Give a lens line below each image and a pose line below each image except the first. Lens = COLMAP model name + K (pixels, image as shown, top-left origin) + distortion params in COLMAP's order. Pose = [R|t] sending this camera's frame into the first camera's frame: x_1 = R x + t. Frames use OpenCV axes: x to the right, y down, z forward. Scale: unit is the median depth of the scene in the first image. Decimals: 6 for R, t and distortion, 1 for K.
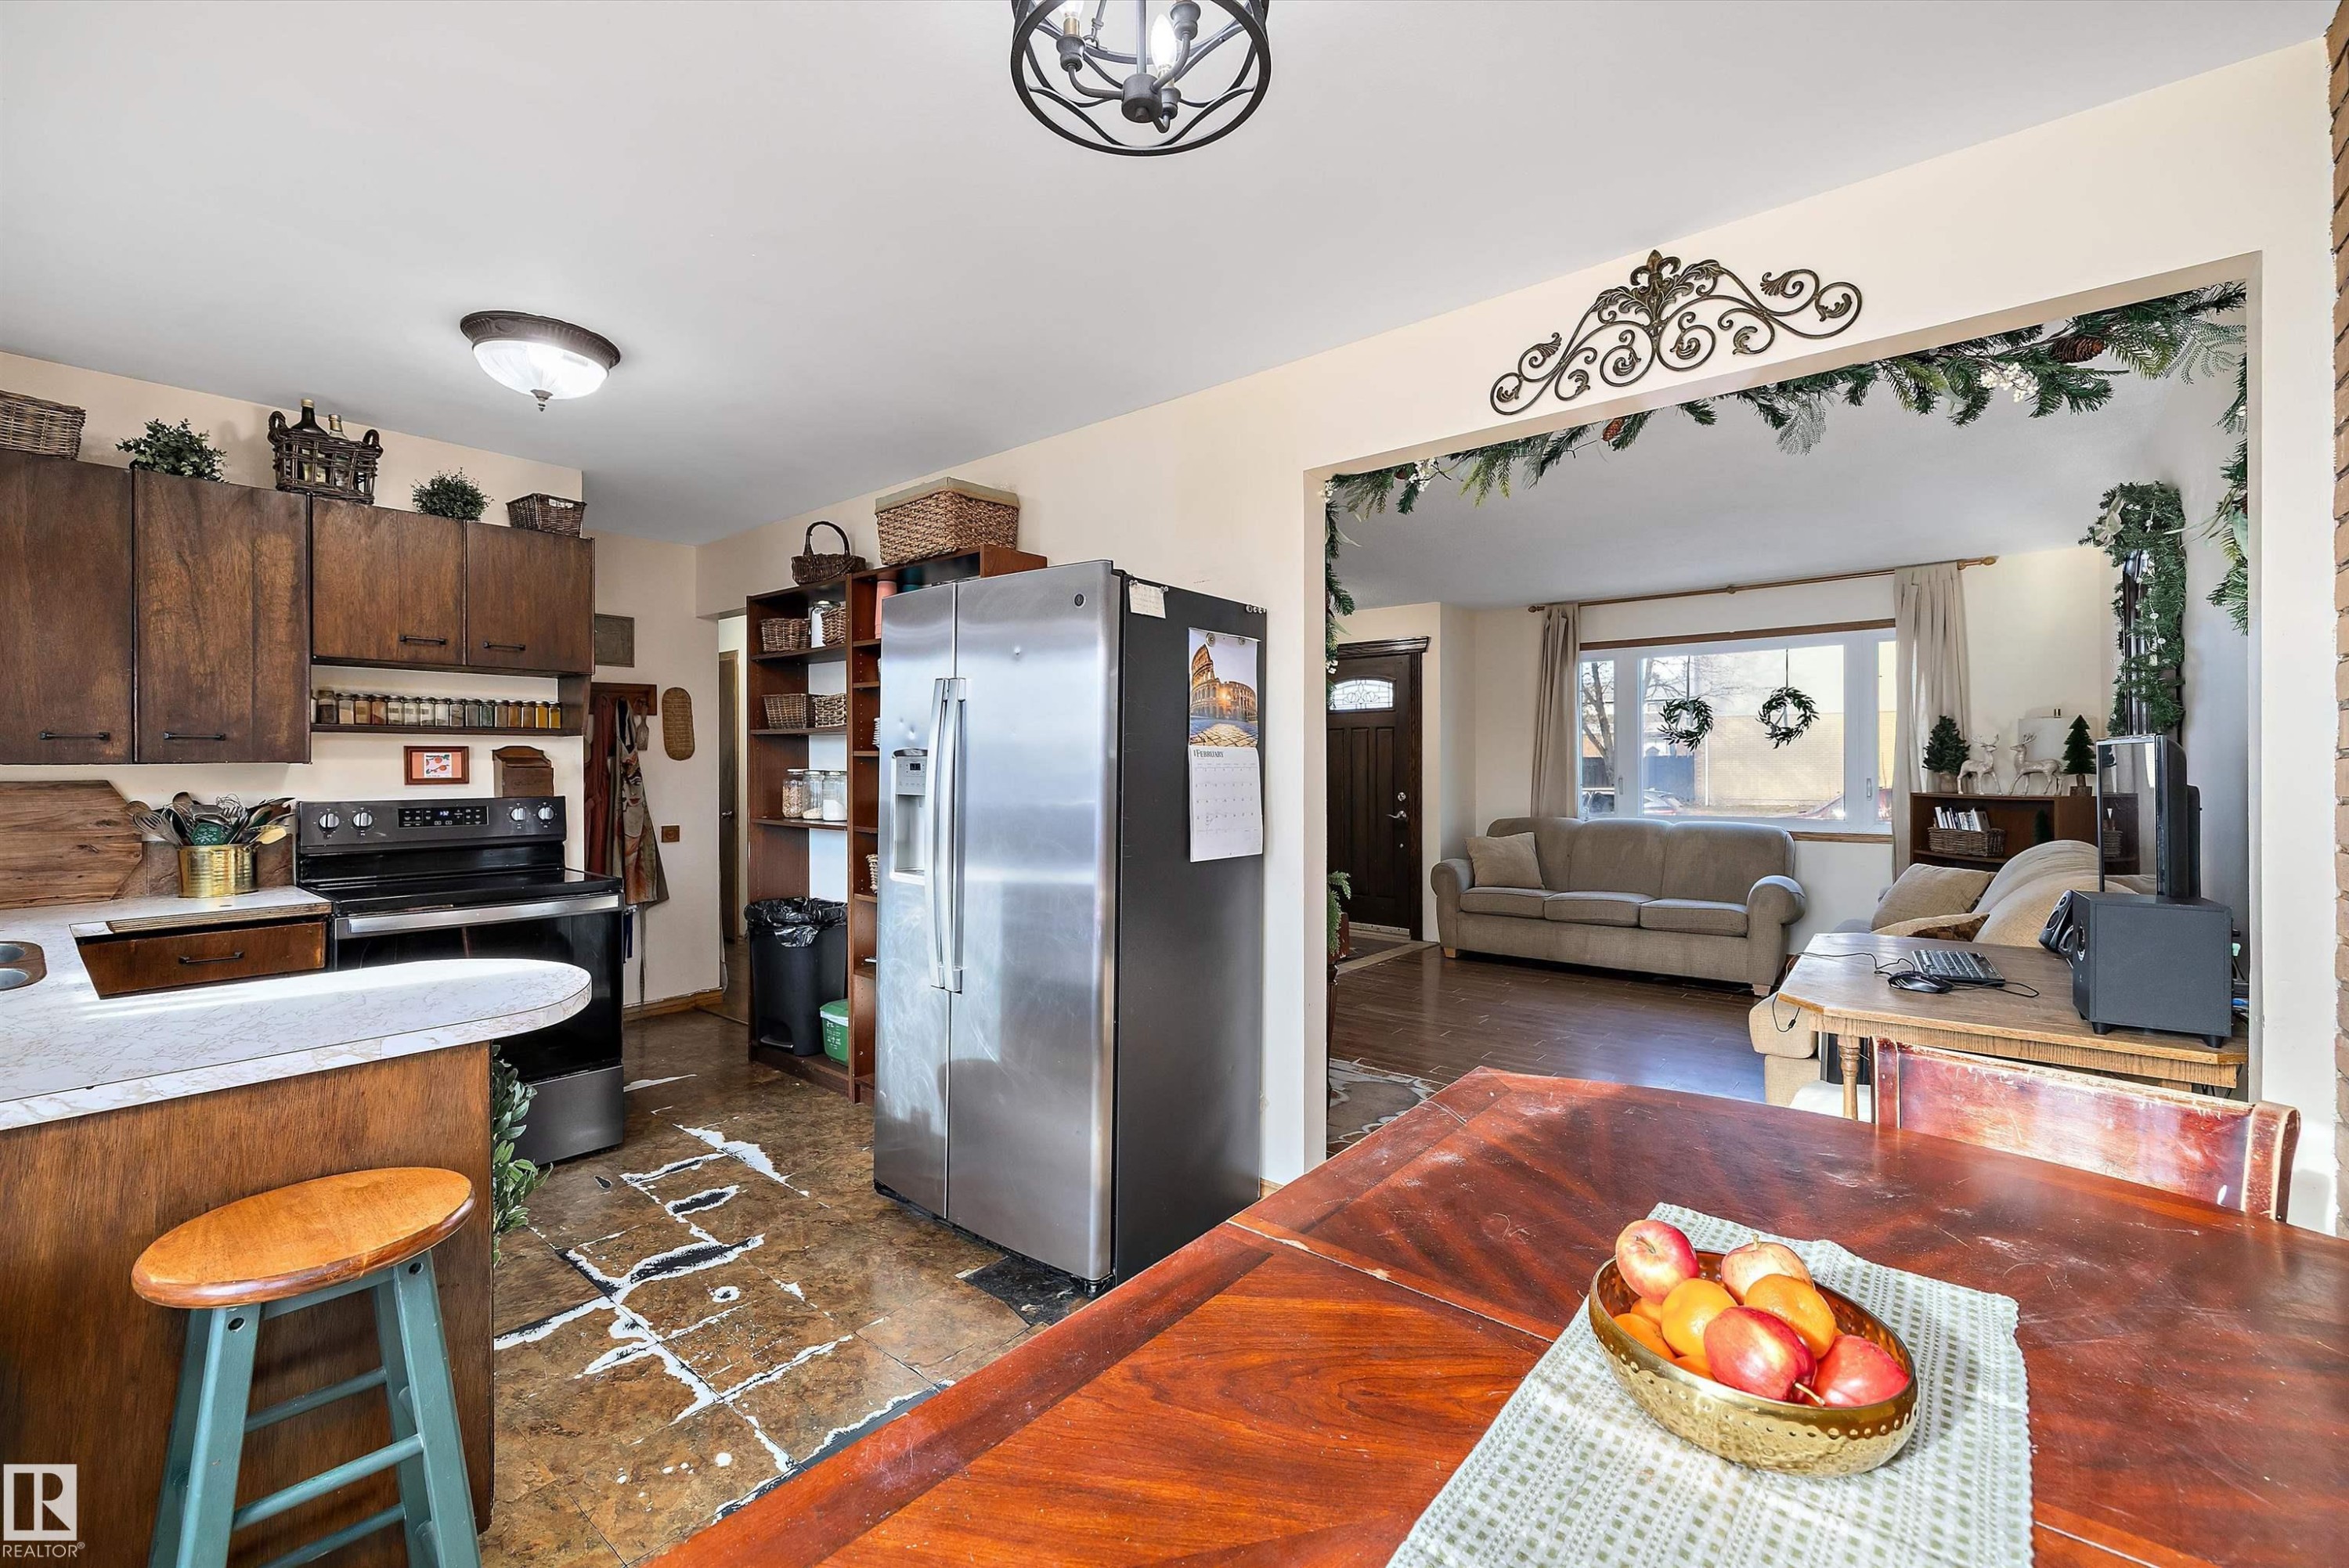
lens RADIAL K [[989.1, 0, 1158.6], [0, 989.1, 765.2], [0, 0, 1]] dist [0.001333, -0.001494]
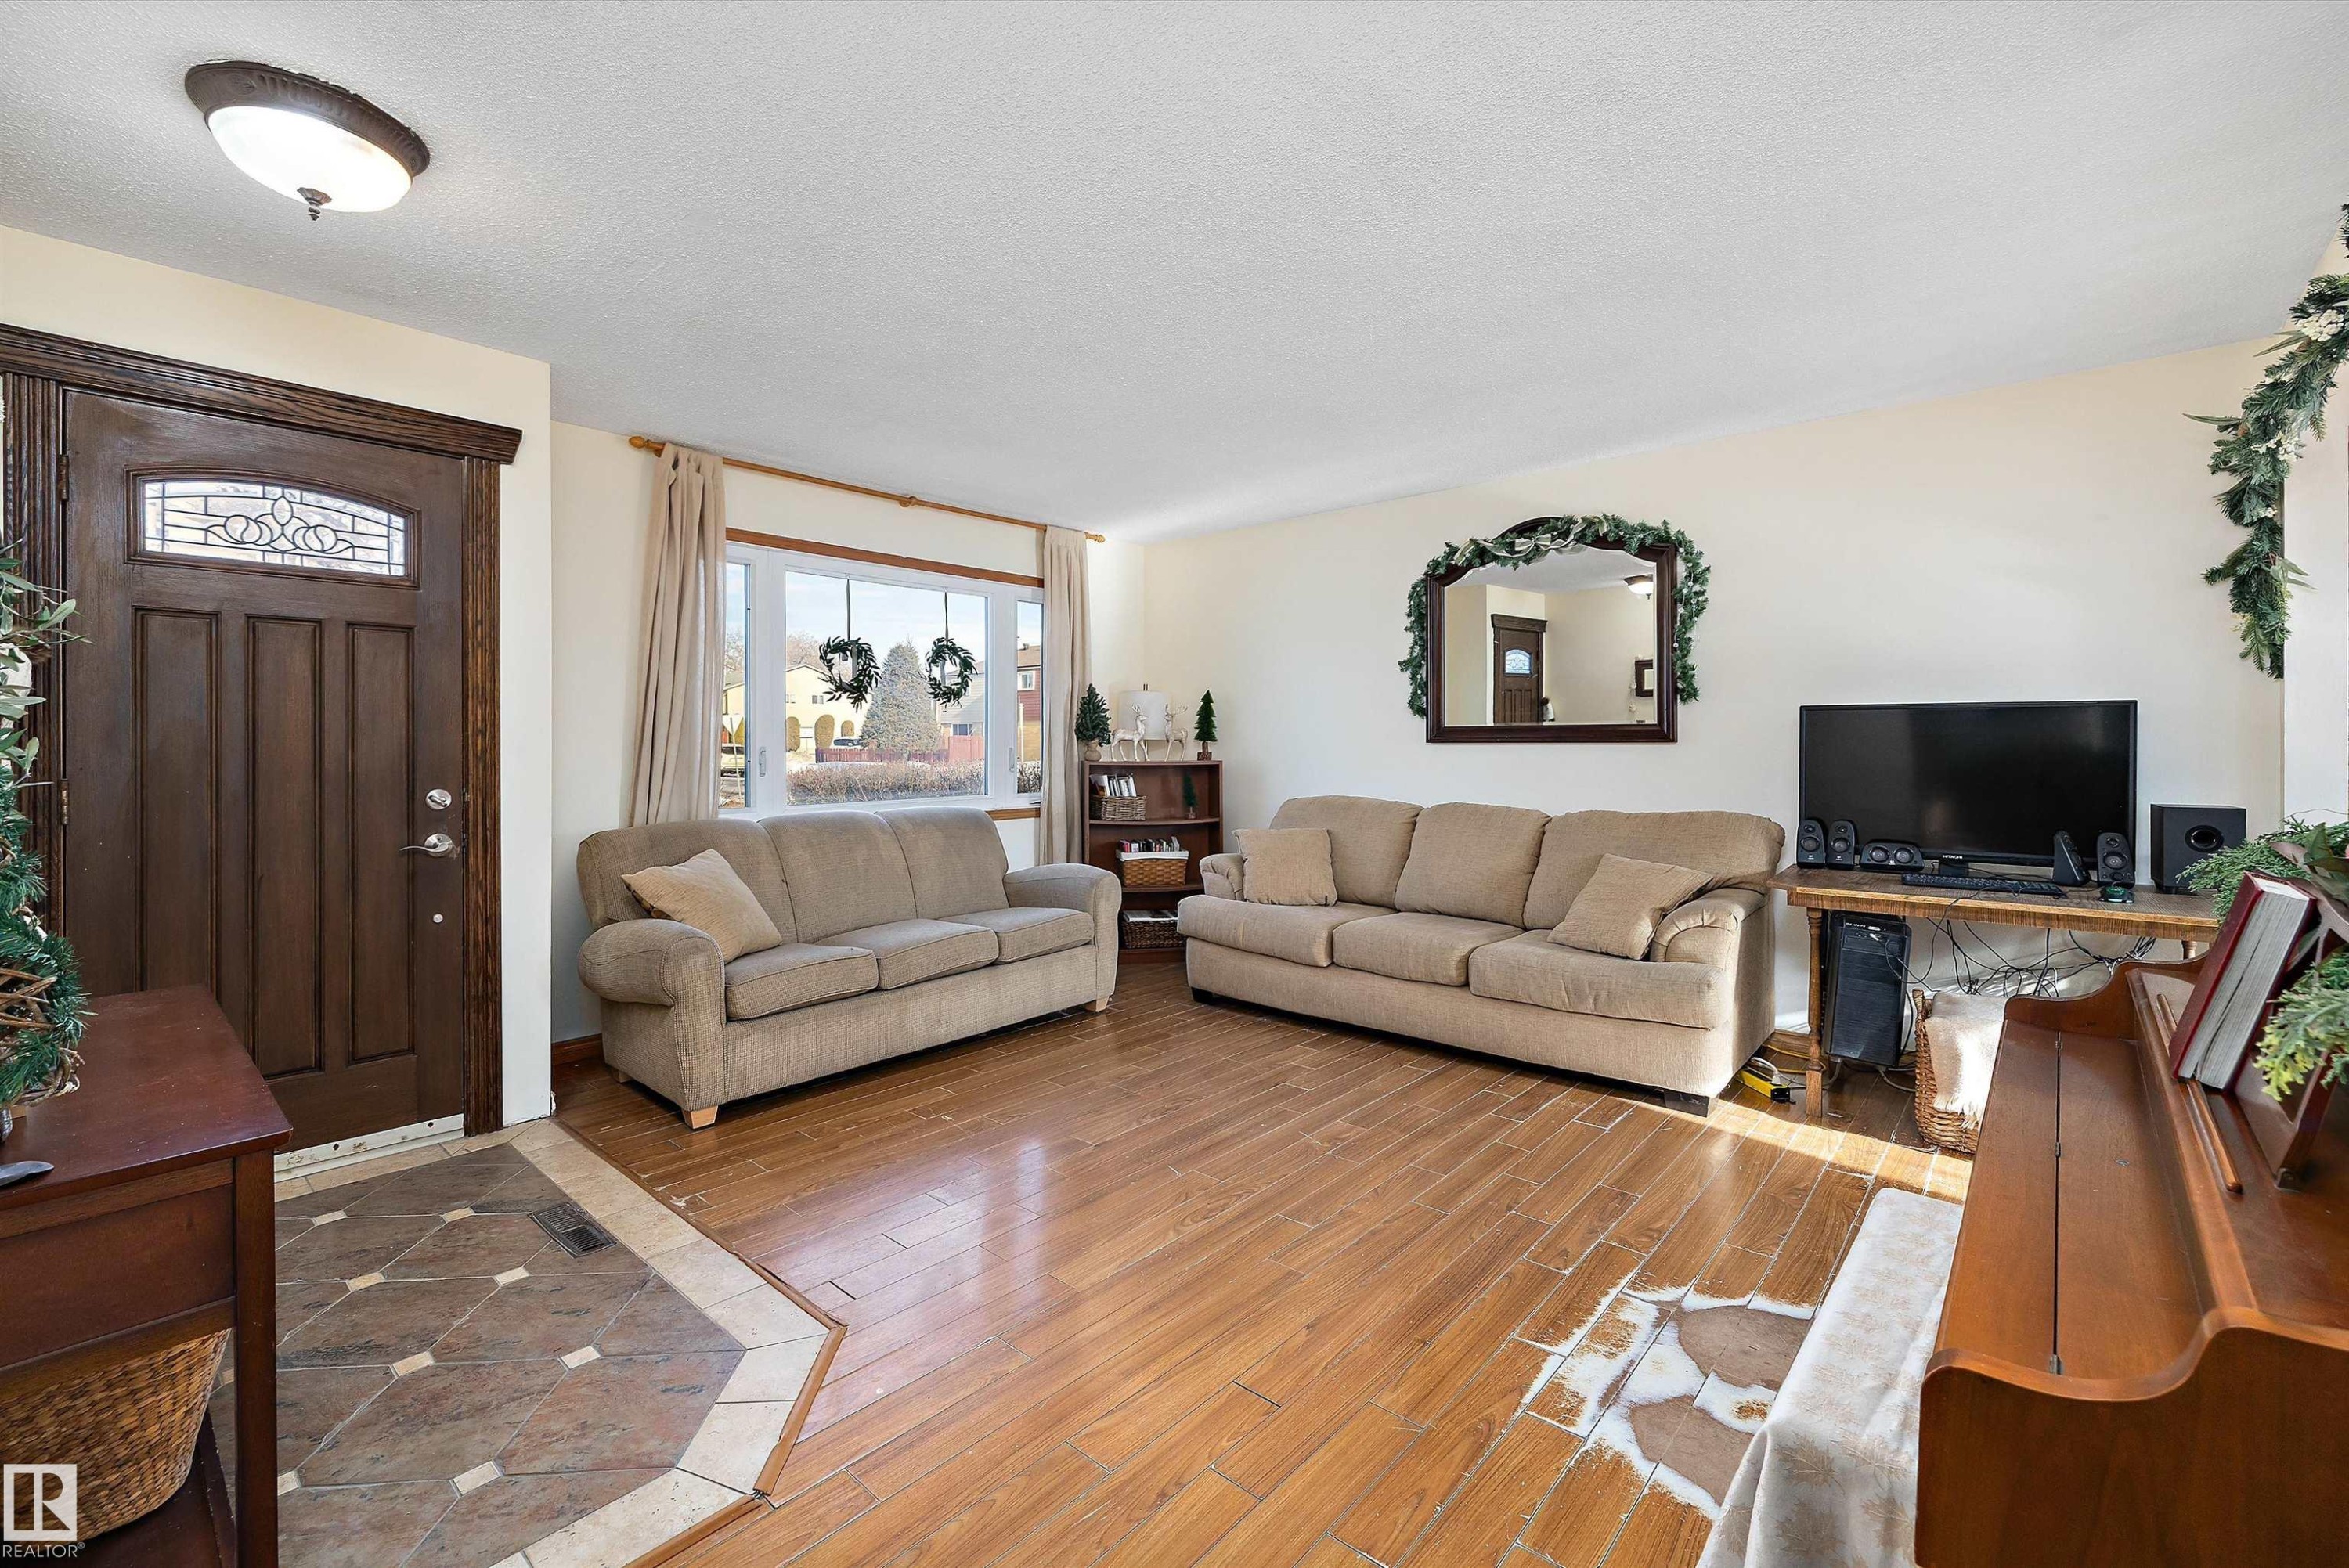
lens RADIAL K [[989.1, 0, 1171.0], [0, 989.1, 755.1], [0, 0, 1]] dist [0.001333, -0.001494]
pose [[0.025463, -0.010889, 0.999616, -0.378702], [-0.000872, 0.999940, 0.010915, 0.020460], [-0.999675, -0.001150, 0.025452, 1.631386]]
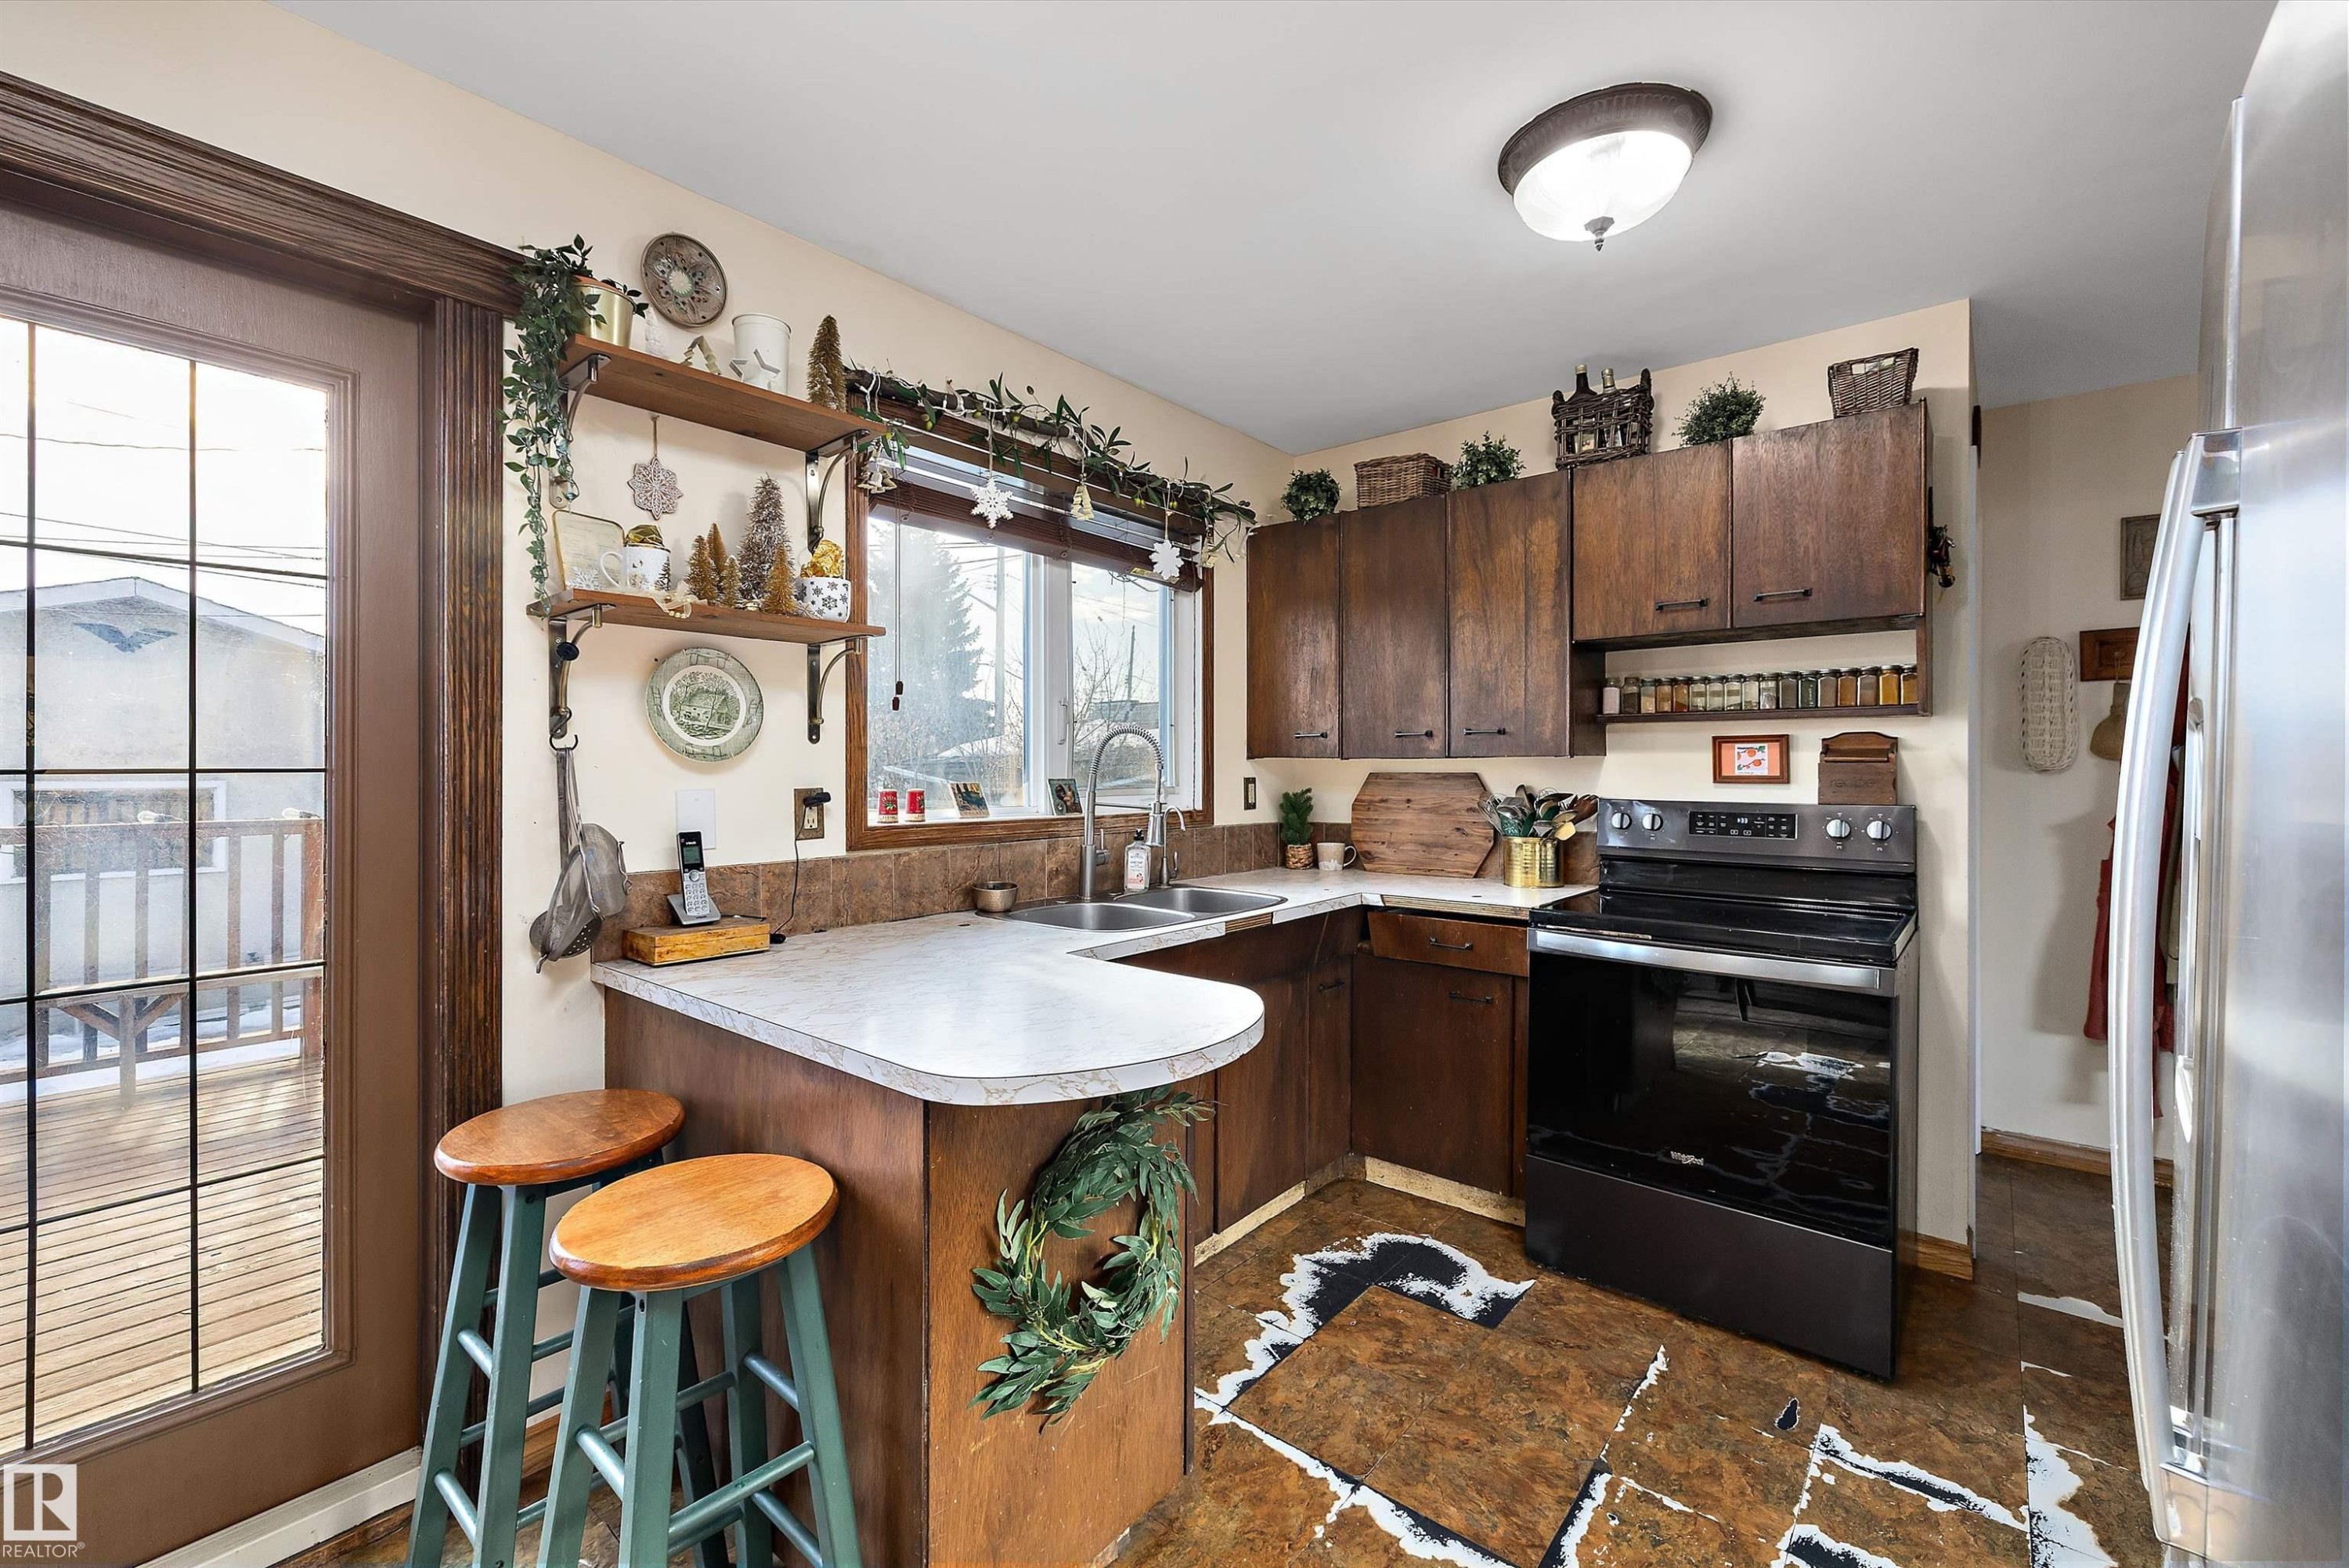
lens RADIAL K [[989.1, 0, 1181.2], [0, 989.1, 766.0], [0, 0, 1]] dist [0.001333, -0.001494]
pose [[0.011556, 0.004329, -0.999924, 0.065992], [-0.002510, 0.999988, 0.004300, 0.003677], [0.999930, 0.002460, 0.011566, 0.604610]]
